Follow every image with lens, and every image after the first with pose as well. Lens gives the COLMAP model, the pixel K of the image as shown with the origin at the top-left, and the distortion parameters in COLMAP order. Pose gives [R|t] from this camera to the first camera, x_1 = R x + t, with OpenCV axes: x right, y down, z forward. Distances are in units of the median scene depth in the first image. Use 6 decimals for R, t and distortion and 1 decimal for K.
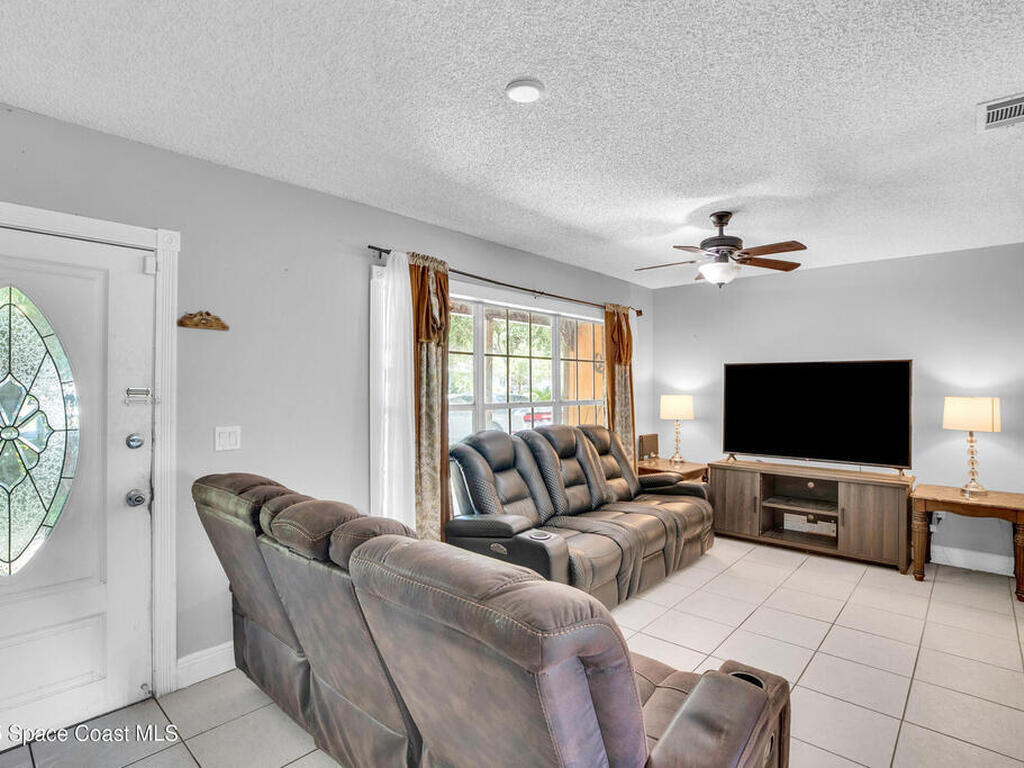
lens RADIAL K [[530.4, 0, 516.5], [0, 530.4, 380.0], [0, 0, 1]] dist [-0.028730, 0.002894]
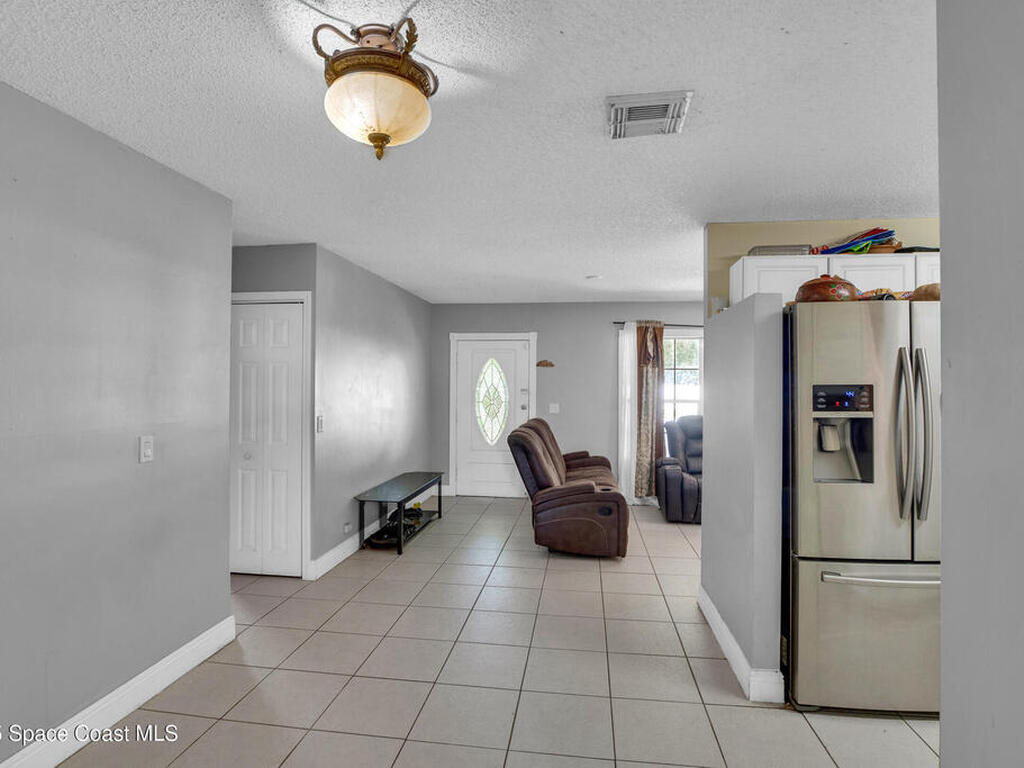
lens RADIAL K [[530.4, 0, 520.8], [0, 530.4, 379.4], [0, 0, 1]] dist [-0.028730, 0.002894]
pose [[0.573767, -0.011535, -0.818937, 1.159350], [0.004100, 0.999929, -0.011212, -0.001838], [0.819008, 0.003075, 0.573774, -0.486620]]
